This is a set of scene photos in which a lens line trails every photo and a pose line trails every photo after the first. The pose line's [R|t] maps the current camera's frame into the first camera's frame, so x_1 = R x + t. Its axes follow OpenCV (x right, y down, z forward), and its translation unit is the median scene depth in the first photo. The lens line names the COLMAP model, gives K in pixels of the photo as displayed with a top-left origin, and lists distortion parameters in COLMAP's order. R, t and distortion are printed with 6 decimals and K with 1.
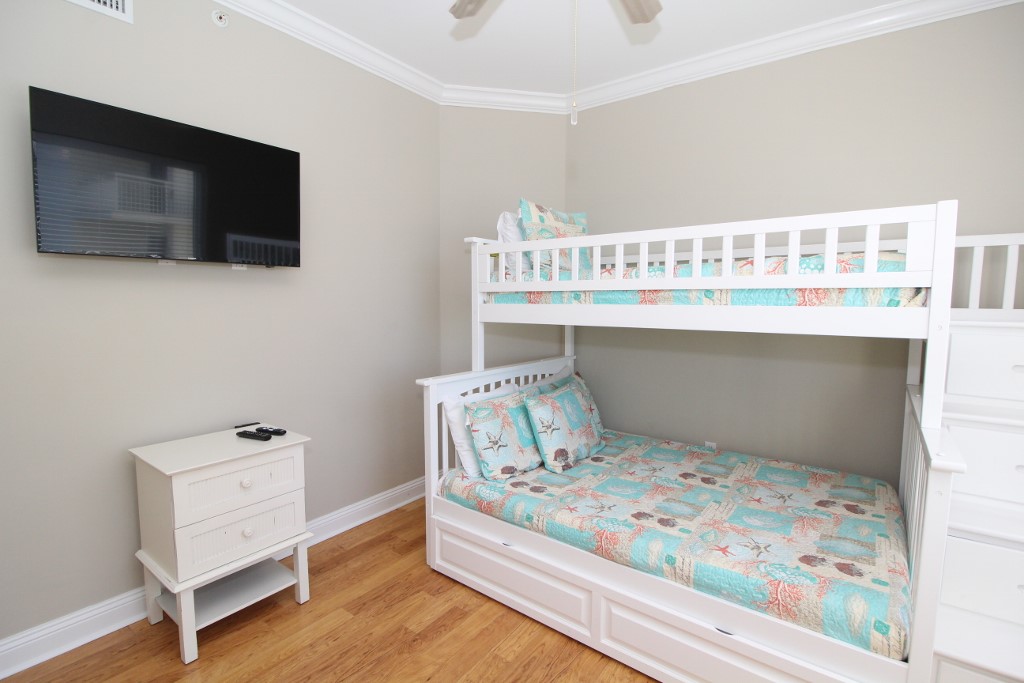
lens RADIAL K [[480.7, 0, 505.9], [0, 480.7, 338.3], [0, 0, 1]] dist [0.000373, -0.002481]
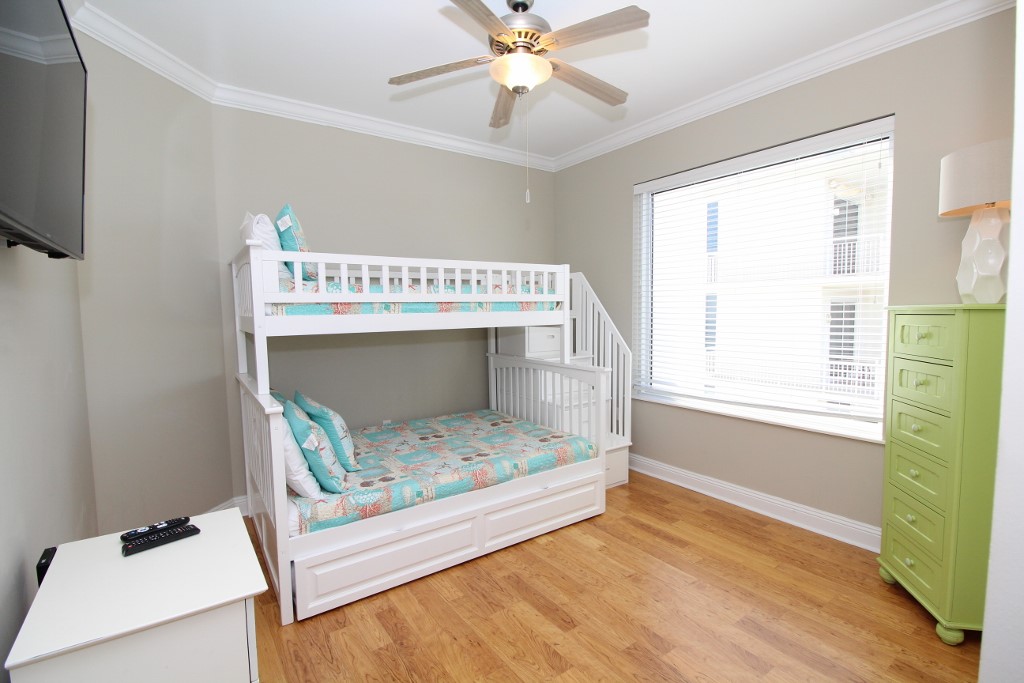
lens RADIAL K [[480.7, 0, 503.7], [0, 480.7, 344.8], [0, 0, 1]] dist [0.000373, -0.002481]
pose [[0.303444, -0.075330, 0.949867, -0.919713], [0.092725, 0.994473, 0.049246, -0.027383], [-0.948327, 0.073133, 0.308752, 0.385138]]
